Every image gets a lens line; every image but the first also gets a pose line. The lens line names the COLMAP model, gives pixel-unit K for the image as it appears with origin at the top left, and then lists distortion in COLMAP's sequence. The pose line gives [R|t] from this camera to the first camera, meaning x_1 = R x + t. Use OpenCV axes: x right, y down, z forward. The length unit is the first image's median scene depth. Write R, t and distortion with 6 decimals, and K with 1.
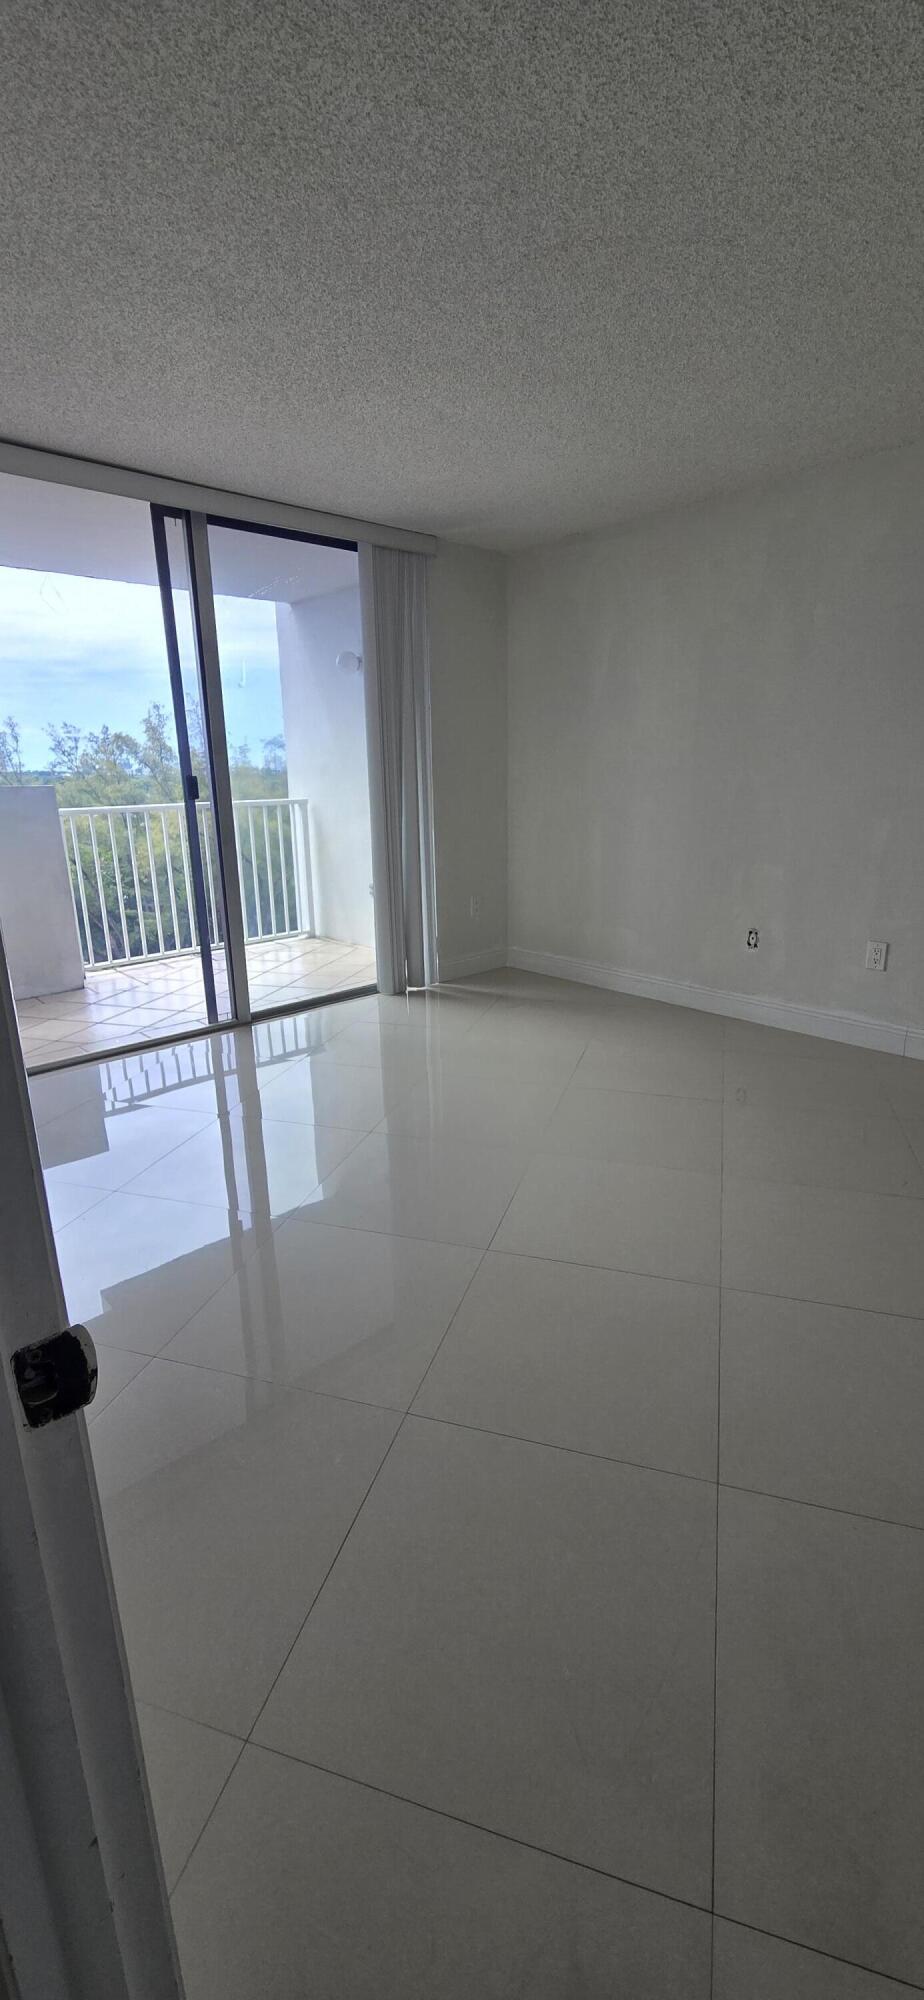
lens RADIAL K [[819.8, 0, 459.2], [0, 819.8, 992.2], [0, 0, 1]] dist [0.000705, 0.000041]
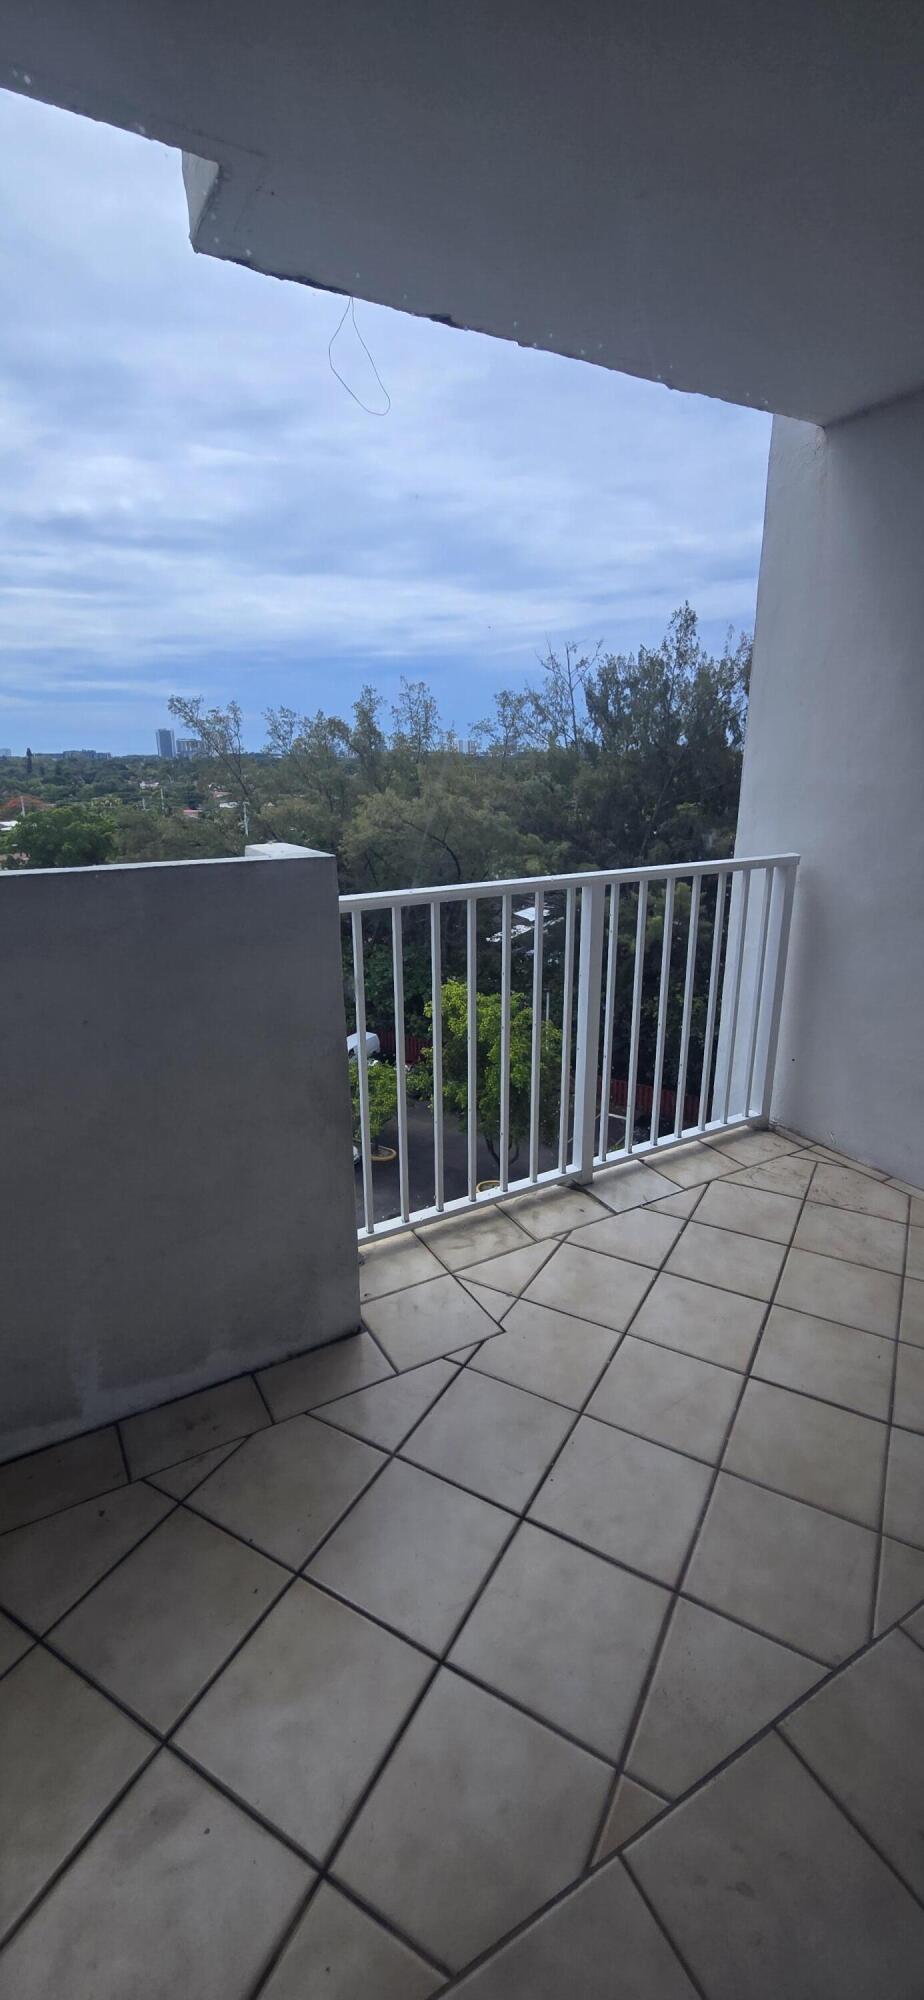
lens RADIAL K [[819.8, 0, 459.2], [0, 819.8, 992.2], [0, 0, 1]] dist [0.000705, 0.000041]
pose [[0.974725, 0.072013, -0.211485, -0.330469], [-0.068530, 0.997366, 0.023764, -0.190448], [0.212639, -0.008670, 0.977092, 0.610025]]
